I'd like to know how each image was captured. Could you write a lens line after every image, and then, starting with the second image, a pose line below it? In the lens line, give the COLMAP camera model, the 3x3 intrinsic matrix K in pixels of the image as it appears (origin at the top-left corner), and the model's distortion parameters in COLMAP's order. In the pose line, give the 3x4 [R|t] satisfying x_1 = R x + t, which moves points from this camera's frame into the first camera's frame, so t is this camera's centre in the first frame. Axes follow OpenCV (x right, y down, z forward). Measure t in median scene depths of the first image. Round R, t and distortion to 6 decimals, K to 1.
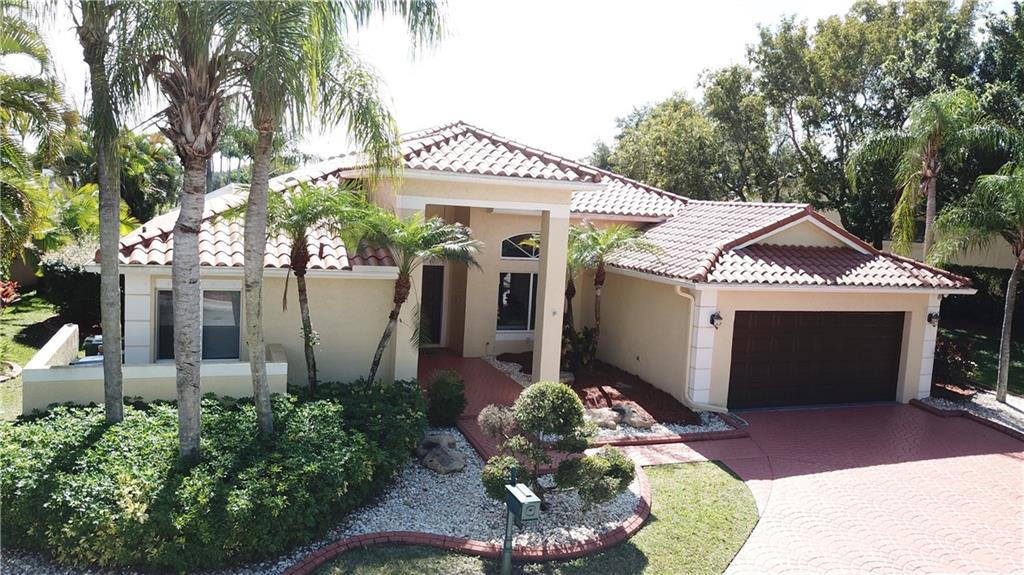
lens RADIAL K [[788.8, 0, 528.8], [0, 788.8, 284.3], [0, 0, 1]] dist [-0.000615, 0.005232]
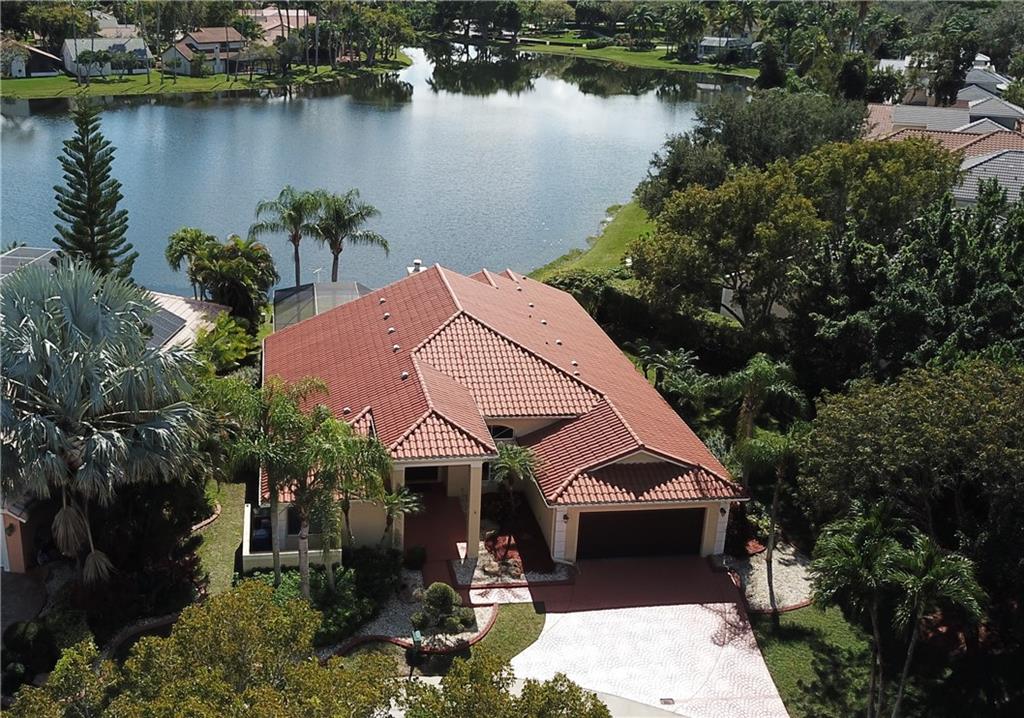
lens RADIAL K [[1064.2, 0, 409.9], [0, 1064.2, 358.7], [0, 0, 1]] dist [0.099792, -0.443801]
pose [[0.962229, 0.058062, -0.265980, 0.552867], [0.008561, 0.970056, 0.242729, -0.963697], [0.272108, -0.235838, 0.932919, -1.388704]]
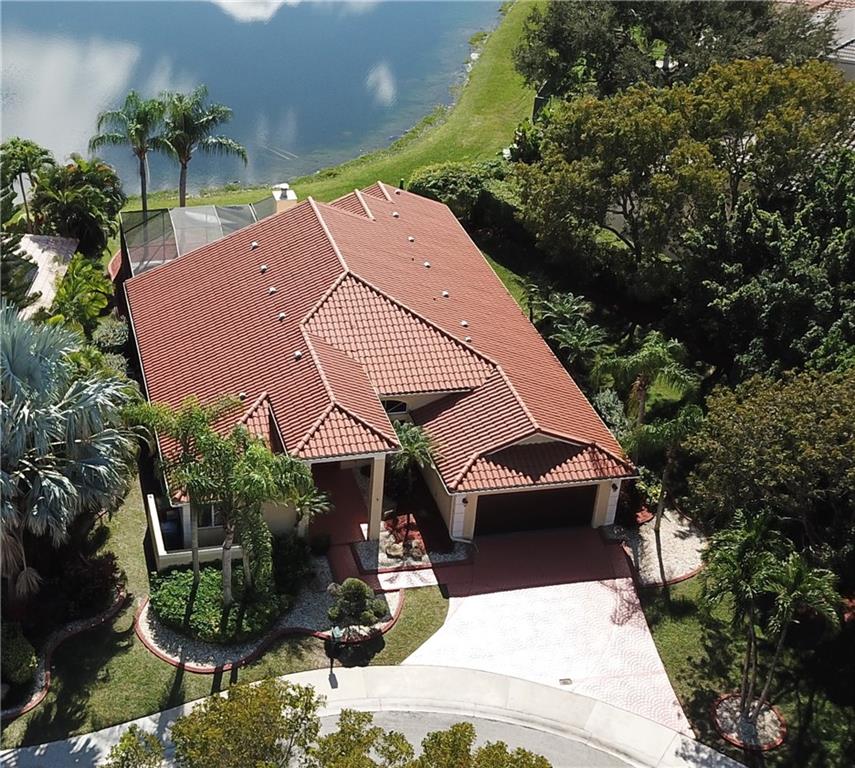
lens RADIAL K [[1369.3, 0, 286.9], [0, 1369.3, 383.8], [0, 0, 1]] dist [0.255141, -1.529358]
pose [[0.980390, 0.073767, -0.182740, 0.420621], [0.011055, 0.905249, 0.424737, -1.701447], [0.196757, -0.418429, 0.886682, -1.992033]]
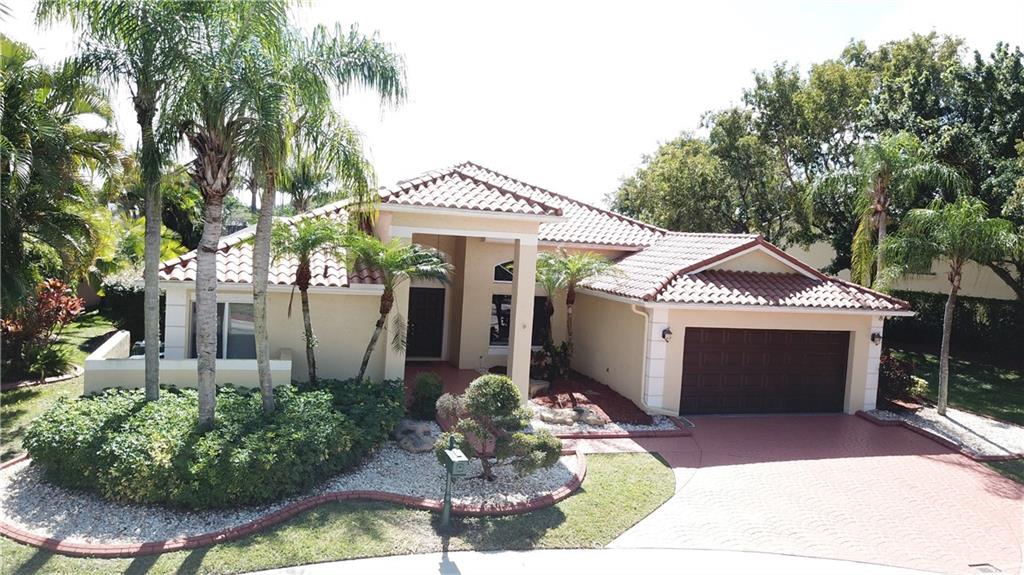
lens RADIAL K [[788.8, 0, 528.8], [0, 788.8, 284.3], [0, 0, 1]] dist [-0.000615, 0.005232]
pose [[0.998140, 0.006382, -0.060628, 0.110315], [-0.008940, 0.999077, -0.042010, 0.023040], [0.060304, 0.042474, 0.997276, -0.169791]]
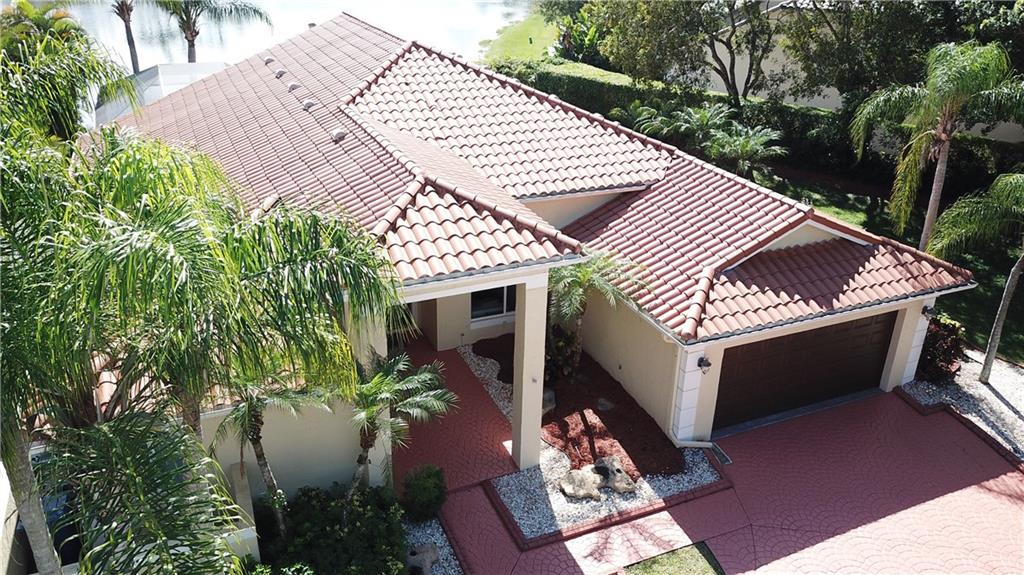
lens RADIAL K [[788.8, 0, 528.8], [0, 788.8, 284.3], [0, 0, 1]] dist [-0.000615, 0.005232]
pose [[0.998767, -0.040858, 0.028193, 0.004781], [0.029489, 0.945208, 0.325133, -0.377811], [-0.039932, -0.323901, 0.945248, 0.151940]]
